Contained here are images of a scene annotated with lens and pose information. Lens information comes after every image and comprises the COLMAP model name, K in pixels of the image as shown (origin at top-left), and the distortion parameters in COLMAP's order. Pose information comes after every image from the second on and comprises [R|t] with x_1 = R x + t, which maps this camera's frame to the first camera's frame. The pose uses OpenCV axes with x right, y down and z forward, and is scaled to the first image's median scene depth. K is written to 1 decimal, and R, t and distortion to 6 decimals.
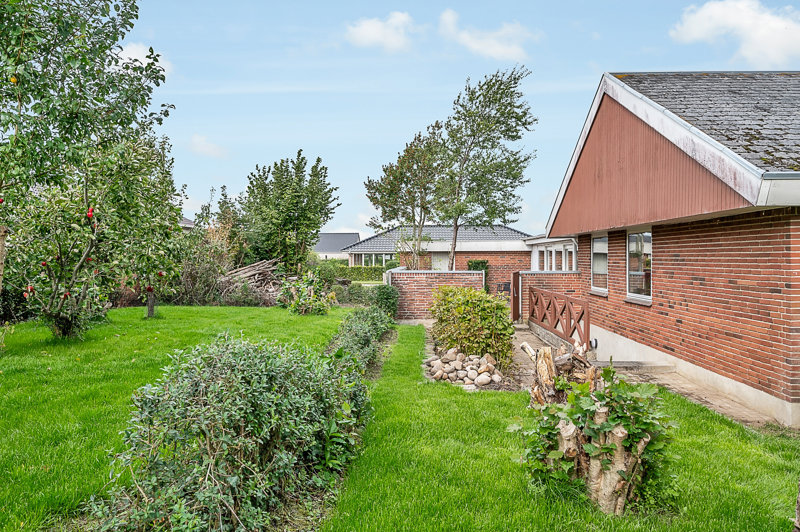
lens RADIAL K [[642.6, 0, 400.1], [0, 642.6, 265.0], [0, 0, 1]] dist [-0.002482, -0.001801]
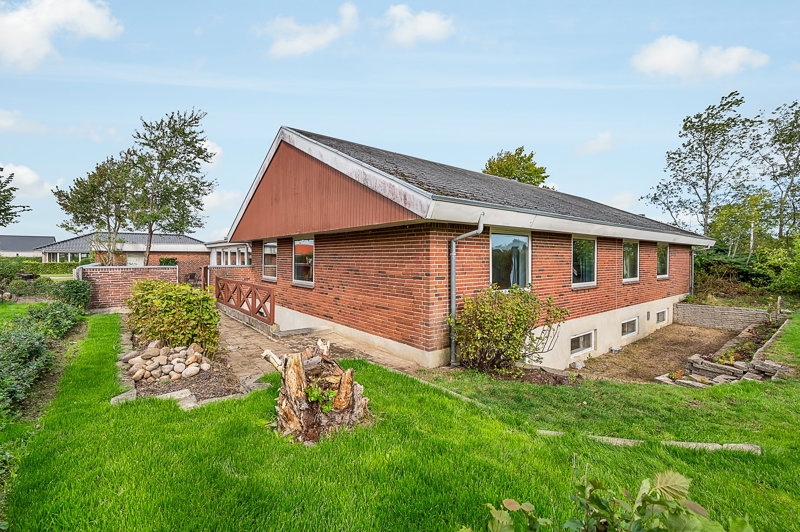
lens RADIAL K [[349.8, 0, 401.1], [0, 349.8, 261.5], [0, 0, 1]] dist [-0.001645, -0.001688]
pose [[0.753353, -0.004826, 0.657599, 0.008392], [0.003522, 0.999988, 0.003304, -0.001213], [-0.657607, -0.000173, 0.753361, 0.241901]]
